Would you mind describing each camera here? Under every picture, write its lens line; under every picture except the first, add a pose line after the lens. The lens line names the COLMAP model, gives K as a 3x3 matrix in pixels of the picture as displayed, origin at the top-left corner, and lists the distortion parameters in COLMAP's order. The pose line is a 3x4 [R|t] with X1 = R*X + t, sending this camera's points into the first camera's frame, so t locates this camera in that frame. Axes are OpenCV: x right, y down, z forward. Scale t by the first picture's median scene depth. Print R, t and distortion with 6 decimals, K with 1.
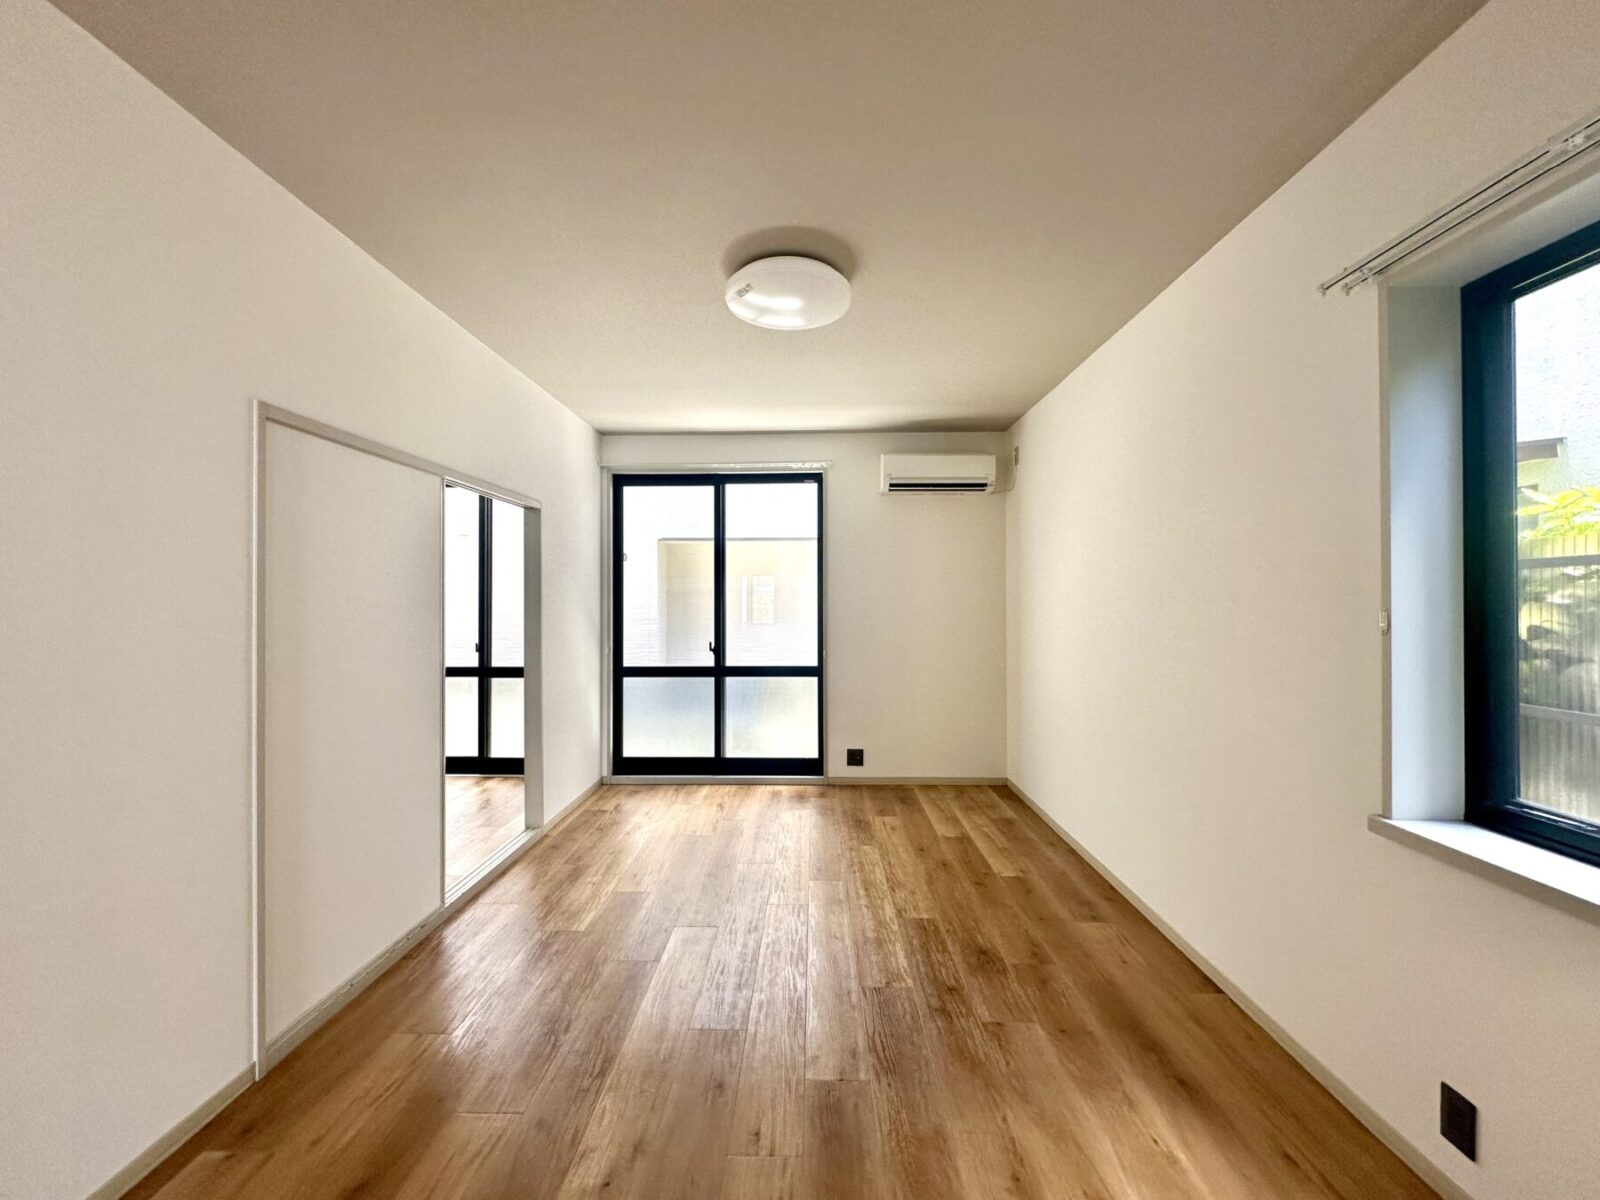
lens RADIAL K [[640.7, 0, 803.9], [0, 640.7, 593.2], [0, 0, 1]] dist [-0.002154, 0.000427]
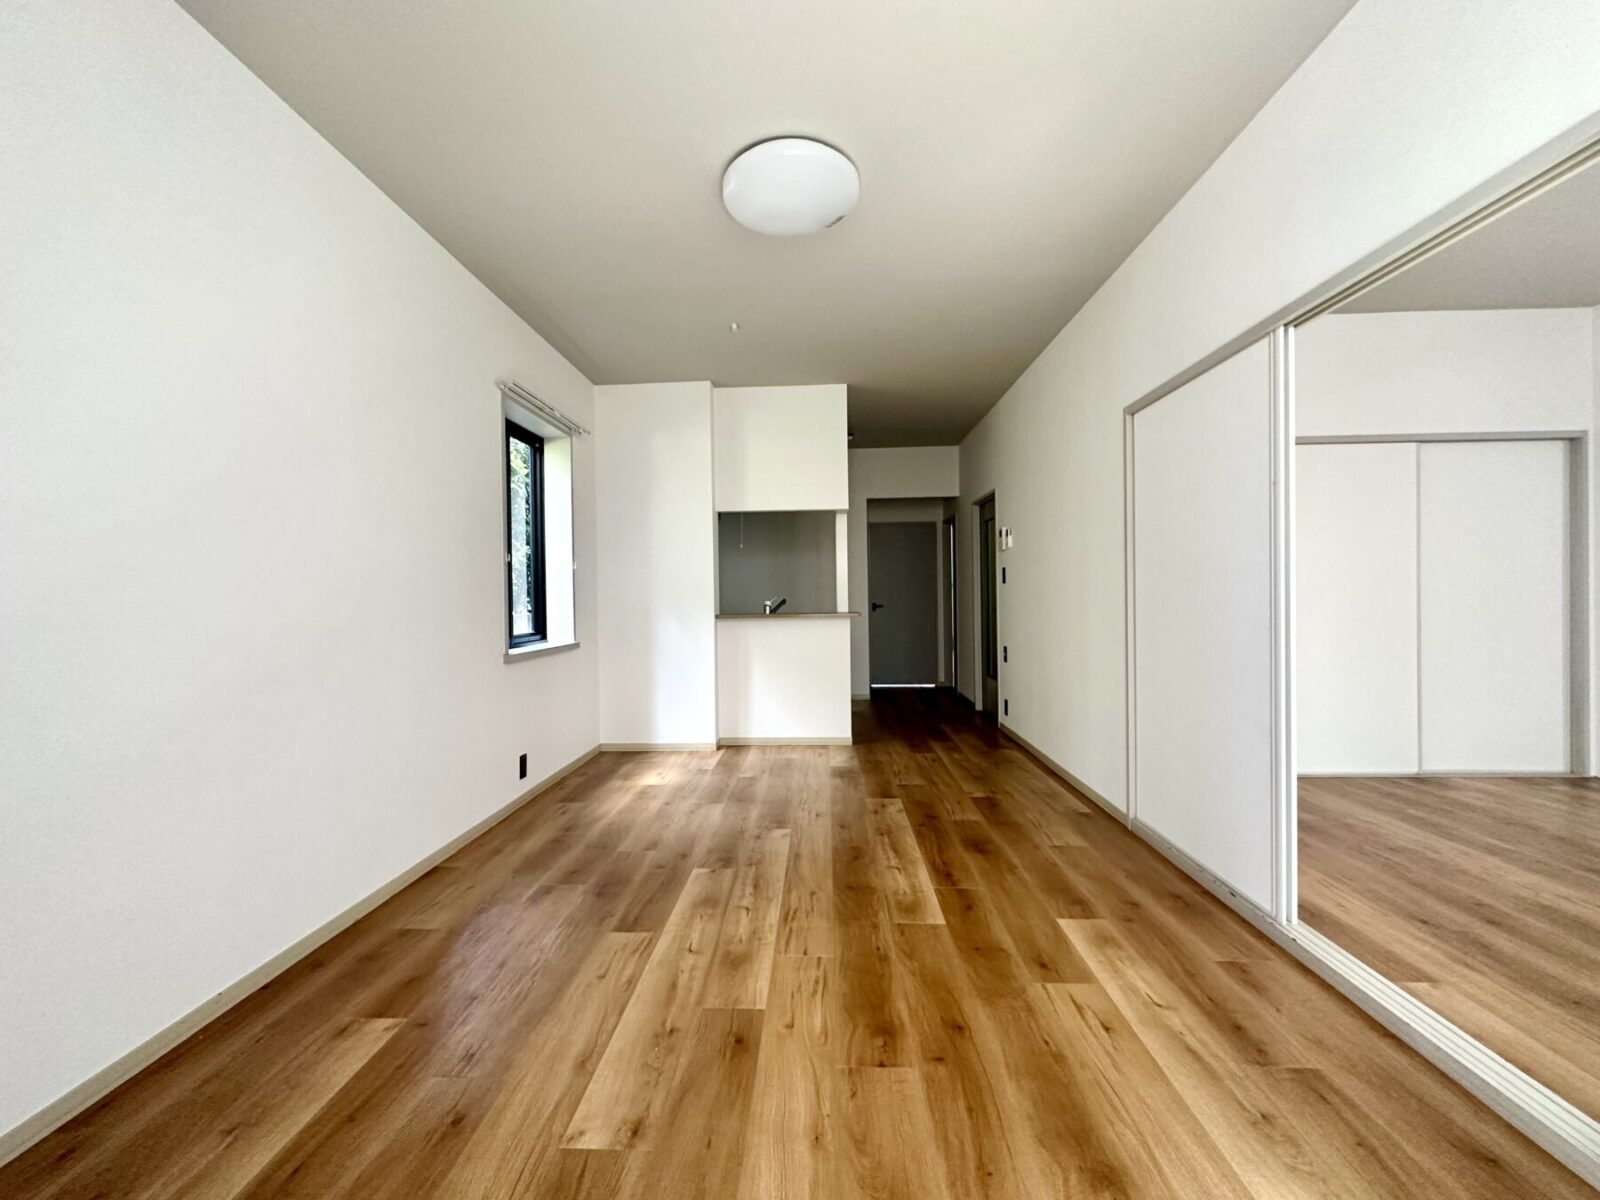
lens RADIAL K [[640.7, 0, 803.1], [0, 640.7, 605.4], [0, 0, 1]] dist [-0.002154, 0.000427]
pose [[-0.999678, 0.017891, 0.017980, -0.050604], [0.017860, 0.999839, -0.001864, 0.134587], [-0.018010, -0.001543, -0.999837, 1.926583]]
